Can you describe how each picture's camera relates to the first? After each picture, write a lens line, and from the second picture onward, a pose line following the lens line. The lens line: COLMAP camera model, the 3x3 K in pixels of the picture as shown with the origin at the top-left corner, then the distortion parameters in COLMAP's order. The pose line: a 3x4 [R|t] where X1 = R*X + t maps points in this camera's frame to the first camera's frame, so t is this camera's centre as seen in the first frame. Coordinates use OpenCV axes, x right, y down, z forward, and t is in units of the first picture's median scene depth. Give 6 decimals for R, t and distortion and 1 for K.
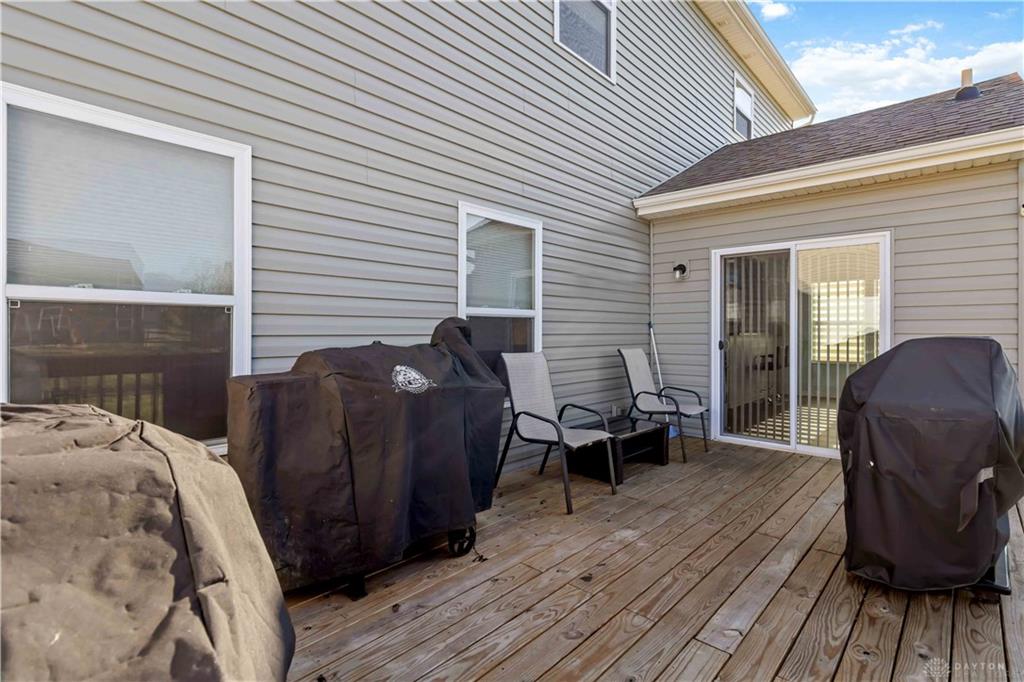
lens RADIAL K [[477.9, 0, 542.6], [0, 477.9, 328.8], [0, 0, 1]] dist [0.016570, -0.000498]
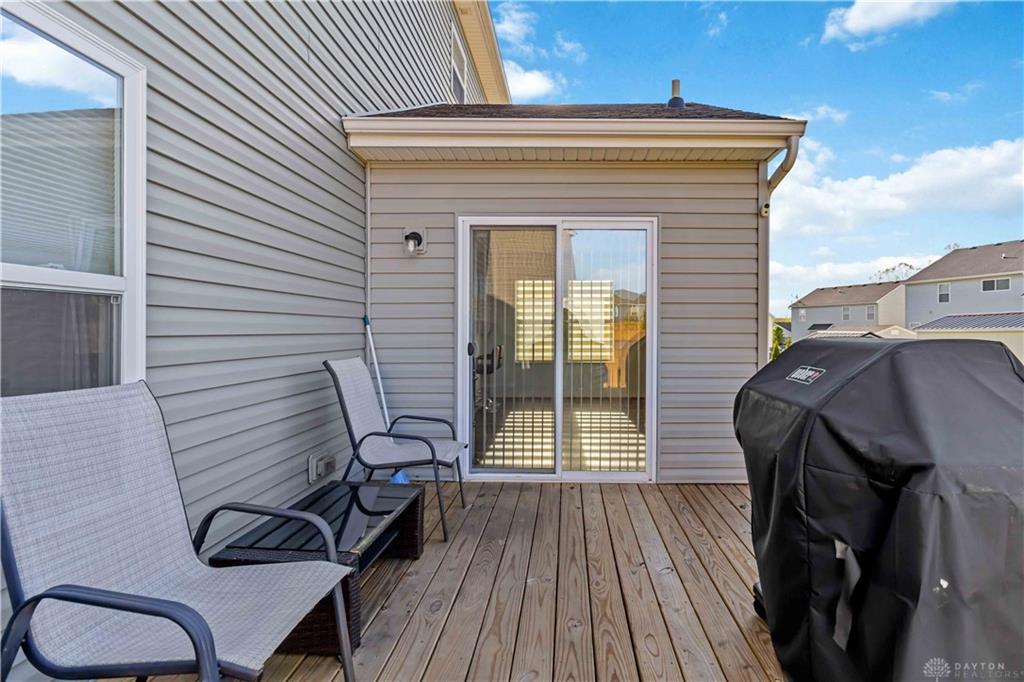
lens RADIAL K [[477.9, 0, 542.6], [0, 477.9, 328.8], [0, 0, 1]] dist [0.016570, -0.000498]
pose [[0.781160, 0.004329, 0.624315, 0.005178], [-0.006533, 0.999978, 0.001240, 0.002038], [-0.624296, -0.005047, 0.781171, 0.386046]]
